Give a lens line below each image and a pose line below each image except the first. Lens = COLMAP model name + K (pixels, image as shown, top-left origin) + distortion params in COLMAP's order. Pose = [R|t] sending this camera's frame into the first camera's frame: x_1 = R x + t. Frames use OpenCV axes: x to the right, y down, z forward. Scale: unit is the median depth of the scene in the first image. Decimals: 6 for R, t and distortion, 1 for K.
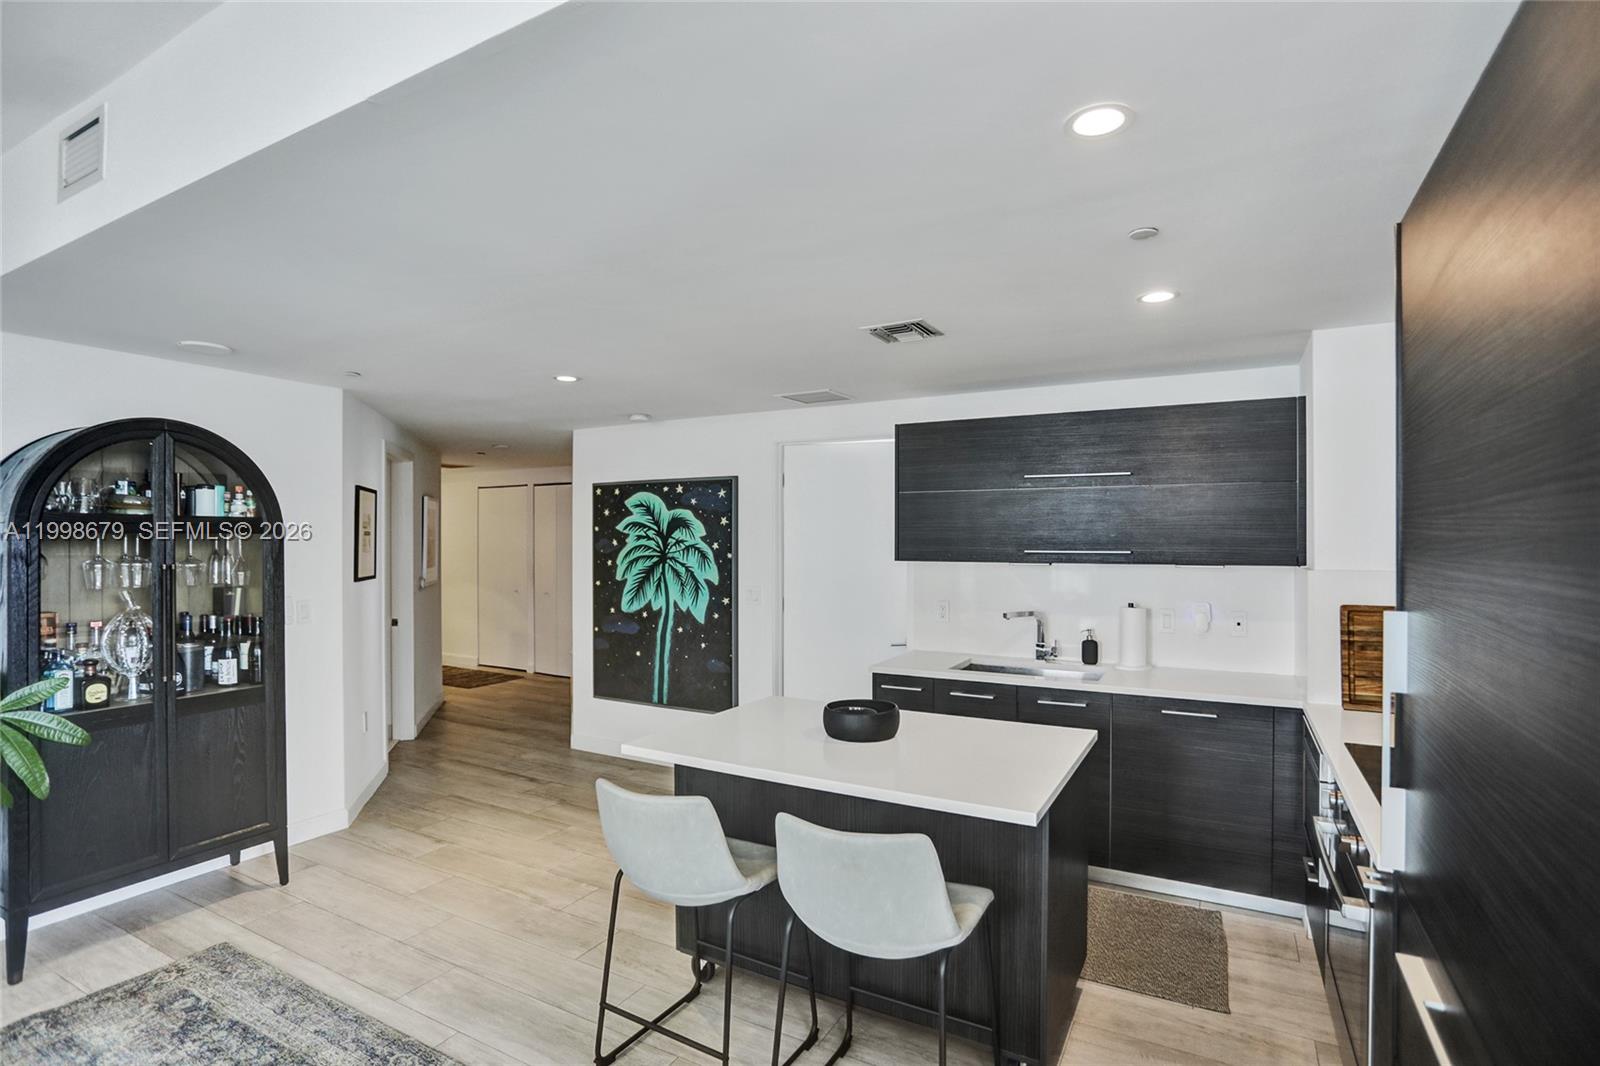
lens RADIAL K [[785.1, 0, 800.6], [0, 785.1, 539.7], [0, 0, 1]] dist [-0.058478, 0.025260]
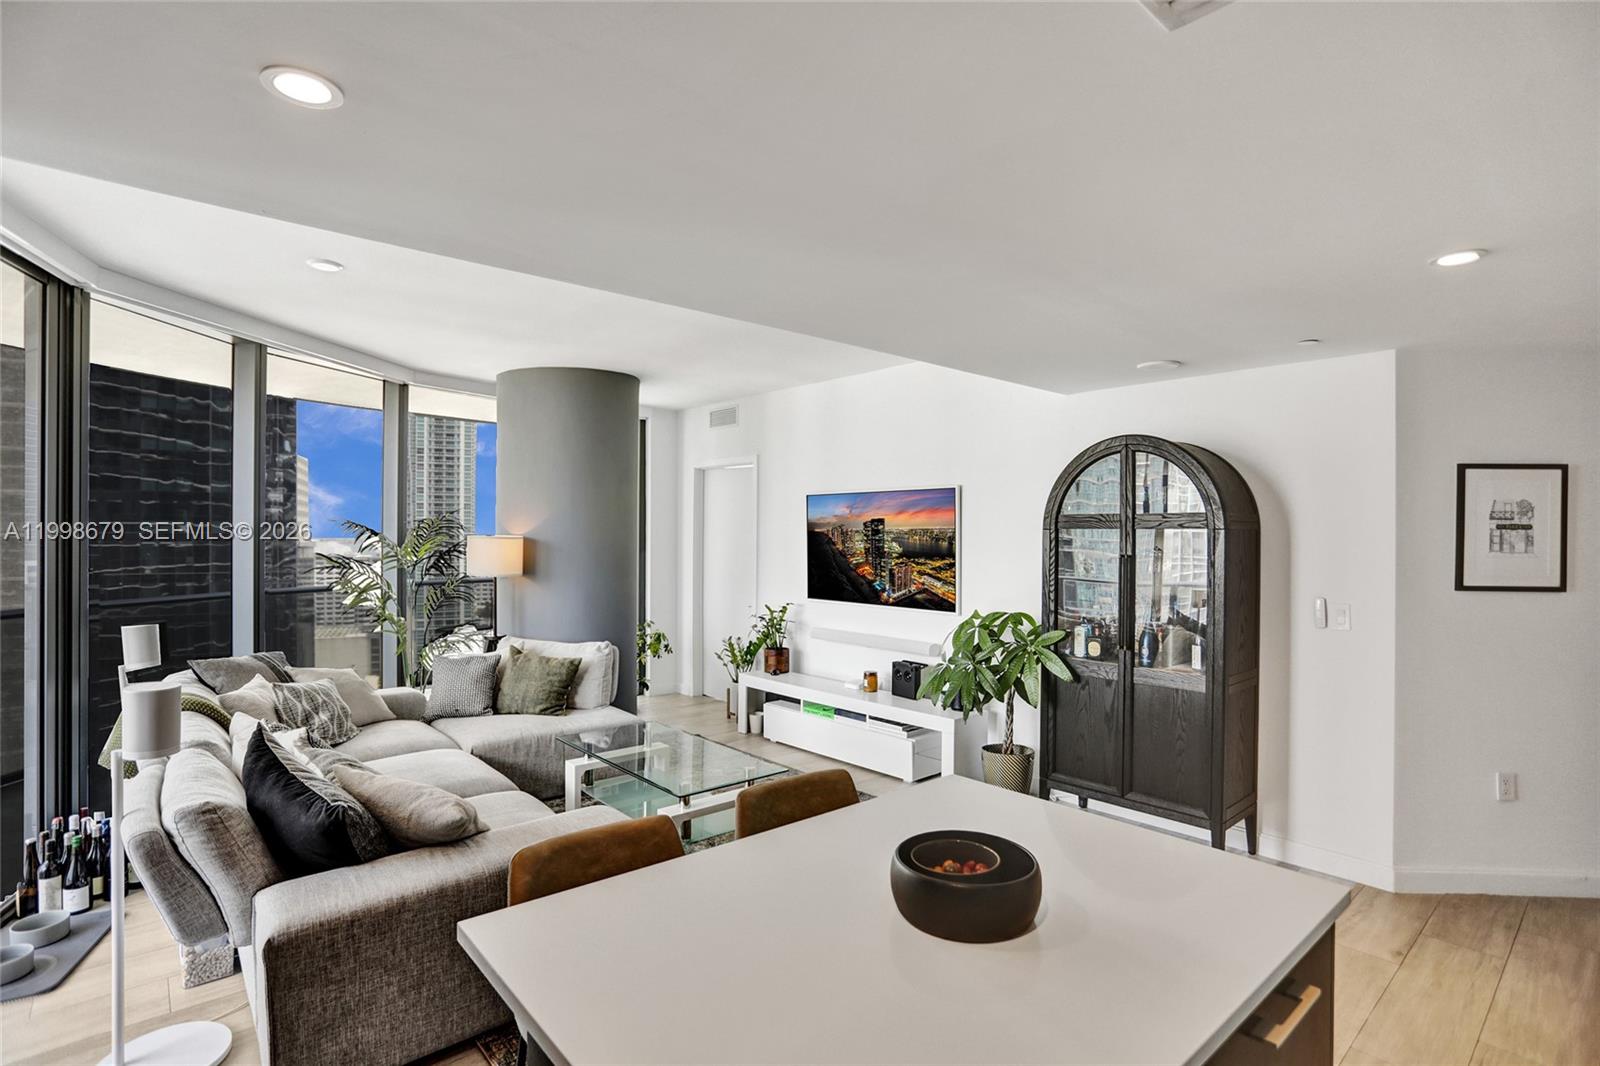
lens RADIAL K [[781.2, 0, 798.0], [0, 781.2, 542.9], [0, 0, 1]] dist [-0.065622, 0.025611]
pose [[-0.306648, -0.000434, -0.951823, 0.328074], [-0.007805, 0.999967, 0.002058, 0.011043], [0.951791, 0.008060, -0.306642, 0.609249]]
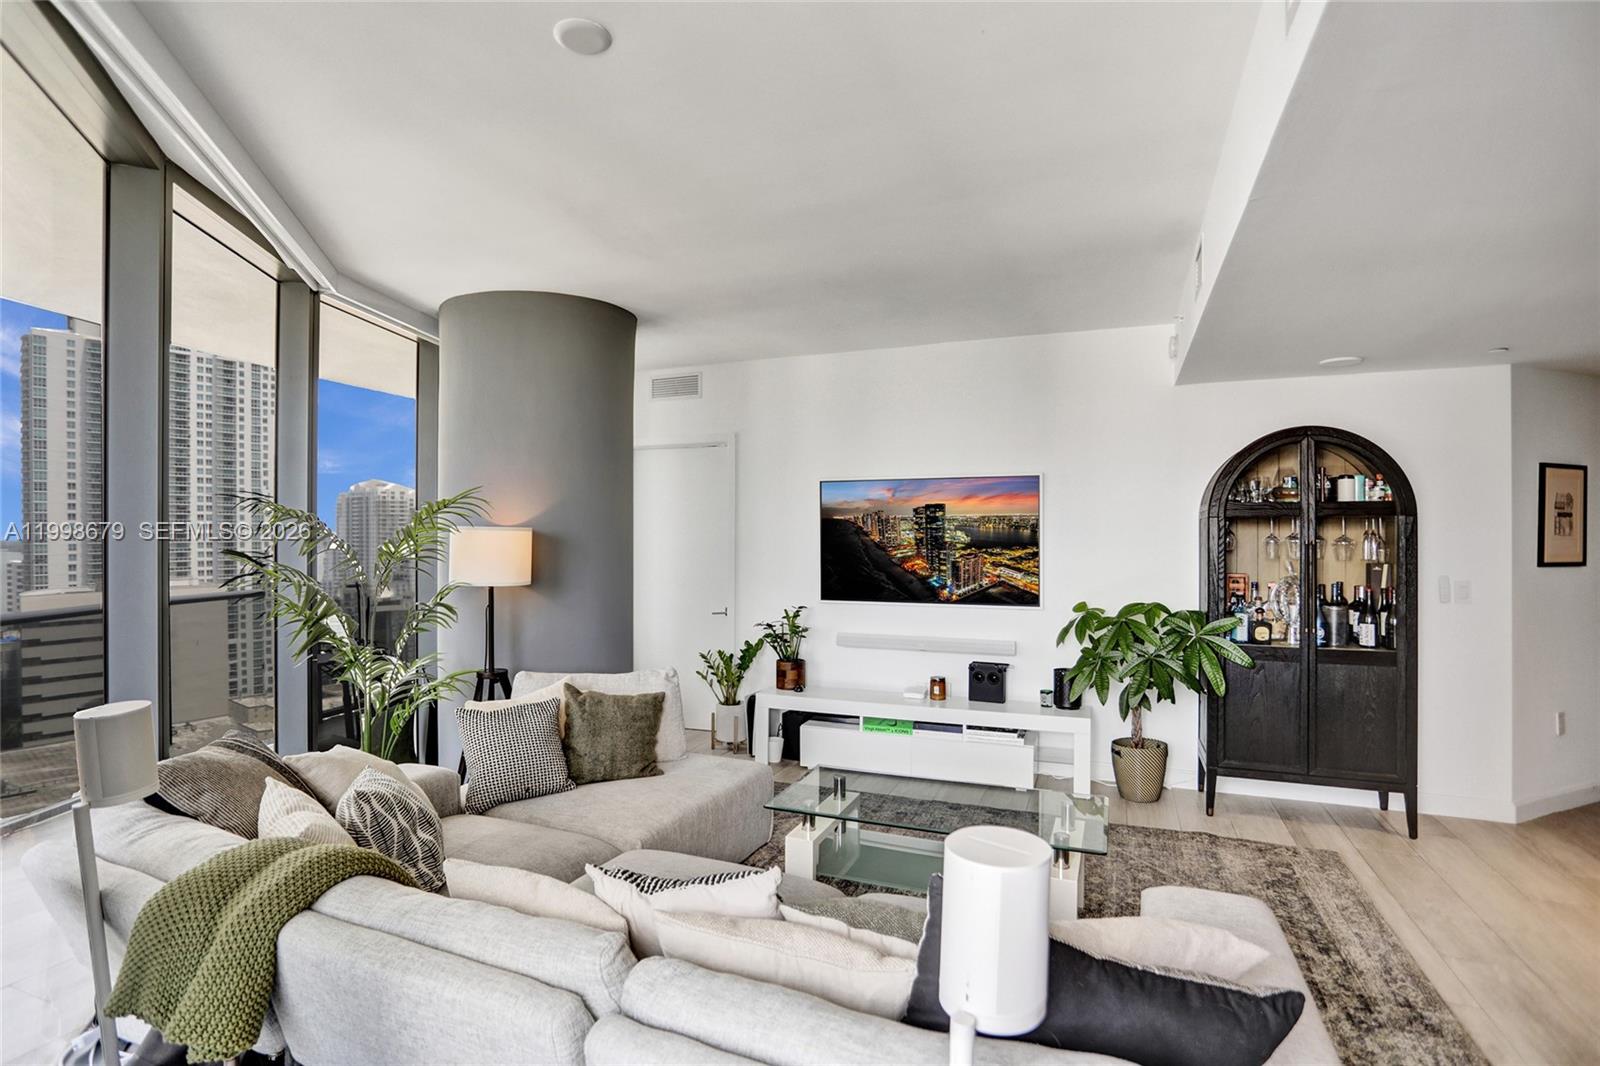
lens RADIAL K [[832.2, 0, 800.0], [0, 832.2, 533.0], [0, 0, 1]] dist [-0.116341, 0.068770]
pose [[0.140929, 0.006162, -0.990001, 0.242255], [0.000937, 0.999979, 0.006358, 0.006865], [0.990019, -0.001824, 0.140920, -0.017285]]
